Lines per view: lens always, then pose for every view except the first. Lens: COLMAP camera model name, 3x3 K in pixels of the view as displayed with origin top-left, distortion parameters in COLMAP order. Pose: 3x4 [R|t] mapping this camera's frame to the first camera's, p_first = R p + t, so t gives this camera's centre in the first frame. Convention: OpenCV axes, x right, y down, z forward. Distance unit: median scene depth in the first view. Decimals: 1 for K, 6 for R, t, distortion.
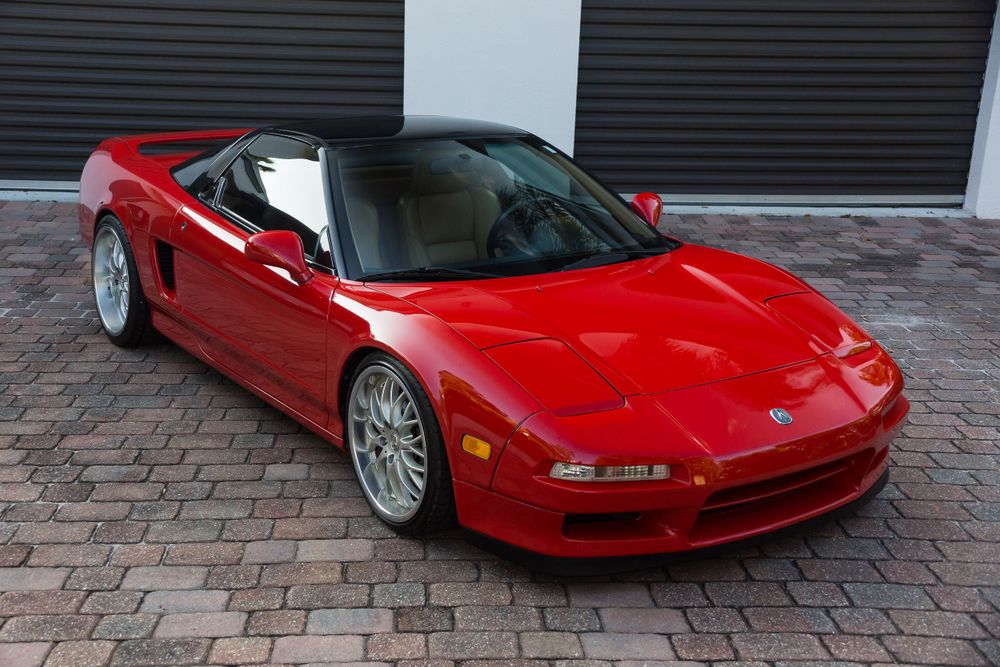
lens RADIAL K [[1236.9, 0, 500.3], [0, 1236.9, 329.9], [0, 0, 1]] dist [0.080289, 0.000000]
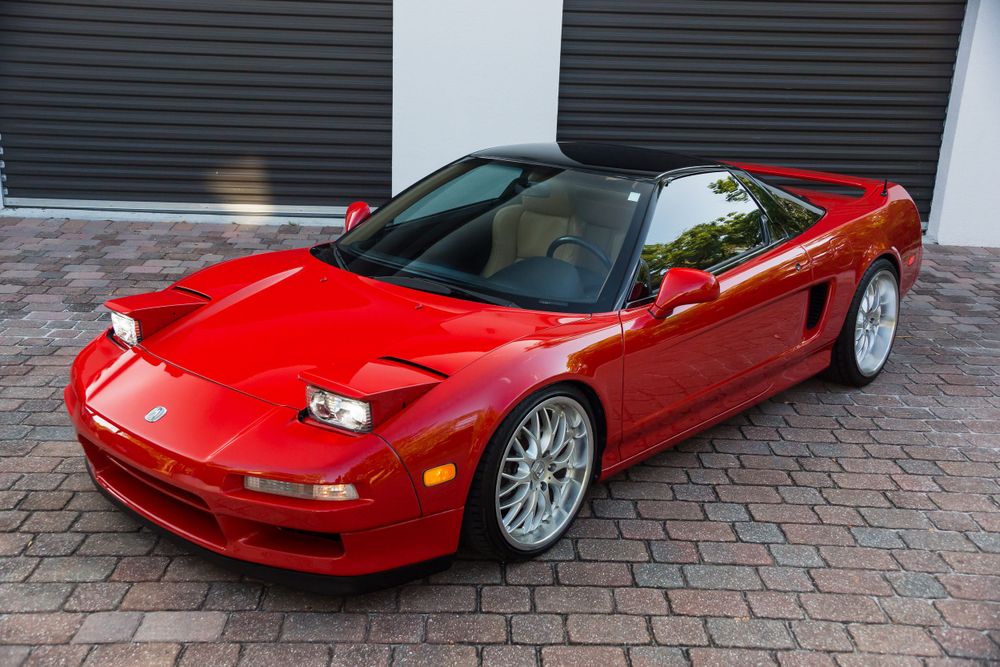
lens RADIAL K [[1100.8, 0, 499.1], [0, 1100.8, 335.9], [0, 0, 1]] dist [0.026569, 0.000000]
pose [[0.999609, 0.014006, -0.024194, 0.091182], [-0.013865, 0.999886, 0.006004, -0.033421], [0.024275, -0.005666, 0.999689, 0.160248]]
